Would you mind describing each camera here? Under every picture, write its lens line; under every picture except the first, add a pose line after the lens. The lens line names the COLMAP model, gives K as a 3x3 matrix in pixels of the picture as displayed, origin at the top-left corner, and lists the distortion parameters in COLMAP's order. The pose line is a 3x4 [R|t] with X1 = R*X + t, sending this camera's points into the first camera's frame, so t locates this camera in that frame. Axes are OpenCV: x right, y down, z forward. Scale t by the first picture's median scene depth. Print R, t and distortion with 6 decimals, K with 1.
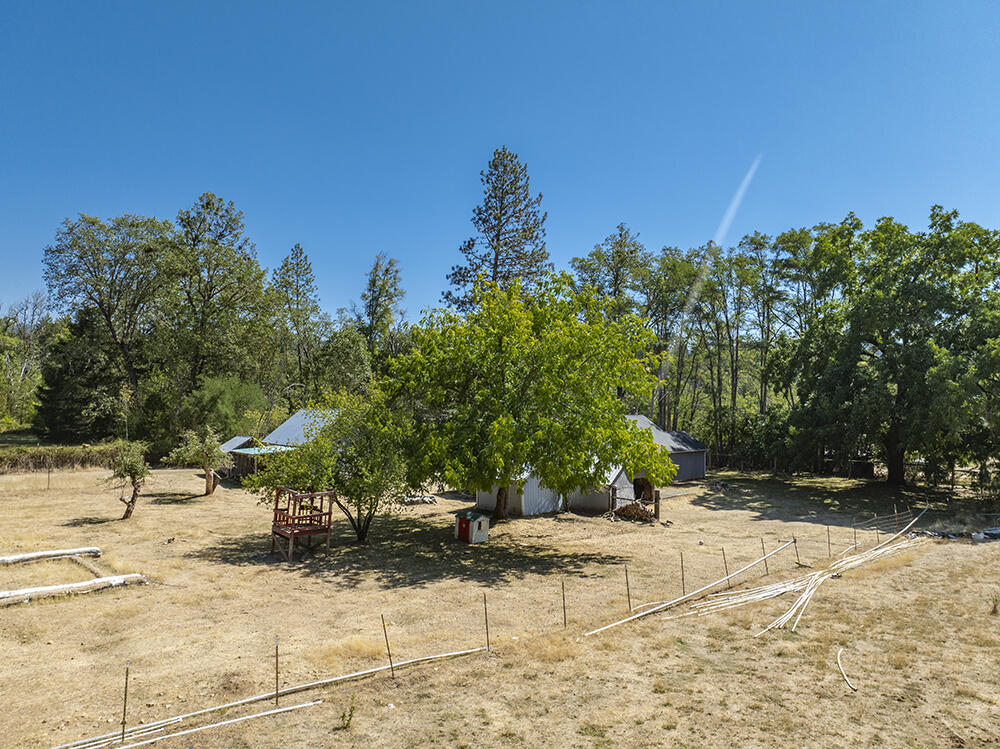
lens RADIAL K [[708.1, 0, 499.9], [0, 708.1, 372.9], [0, 0, 1]] dist [-0.046612, 0.023462]
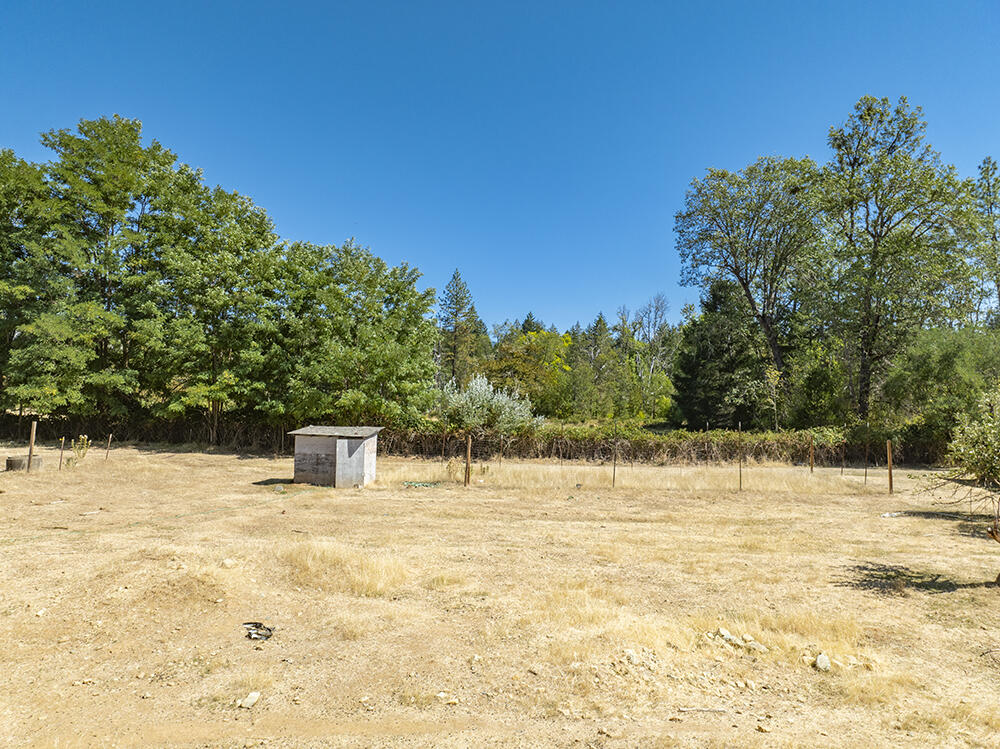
lens RADIAL K [[708.1, 0, 499.9], [0, 708.1, 372.9], [0, 0, 1]] dist [-0.046612, 0.023462]
pose [[0.696294, -0.048946, -0.716085, -0.173741], [0.043122, 0.998723, -0.026335, 0.035331], [0.716460, -0.012542, 0.697516, 0.208623]]
